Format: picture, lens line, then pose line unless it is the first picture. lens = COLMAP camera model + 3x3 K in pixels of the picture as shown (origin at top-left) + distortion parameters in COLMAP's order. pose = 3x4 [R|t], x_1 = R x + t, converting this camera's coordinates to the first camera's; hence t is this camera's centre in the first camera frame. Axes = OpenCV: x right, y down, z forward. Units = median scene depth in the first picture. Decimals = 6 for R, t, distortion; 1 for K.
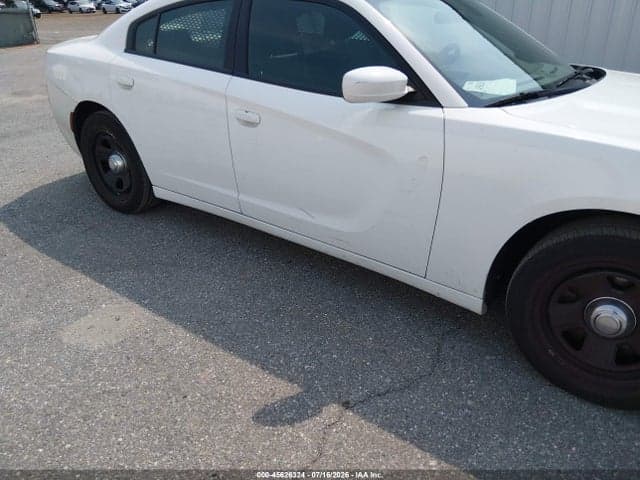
lens RADIAL K [[508.1, 0, 320.5], [0, 508.1, 236.0], [0, 0, 1]] dist [0.069880, -0.123450]
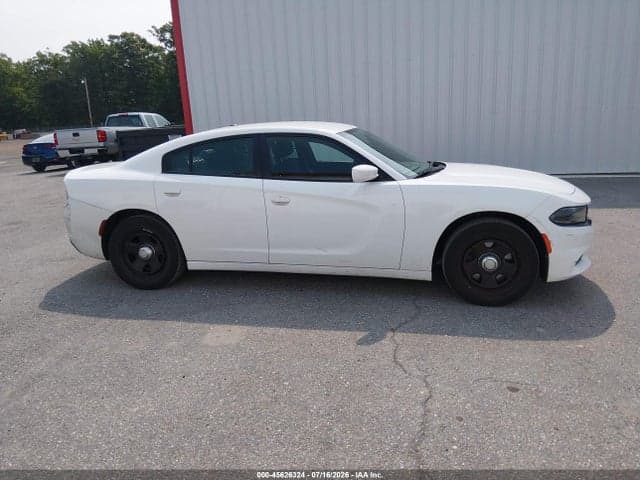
lens RADIAL K [[508.1, 0, 315.3], [0, 508.1, 239.5], [0, 0, 1]] dist [0.069880, -0.123450]
pose [[0.894205, -0.112746, 0.433226, -0.851177], [0.214848, 0.957110, -0.194374, 0.268361], [-0.392730, 0.266889, 0.880076, -0.544279]]
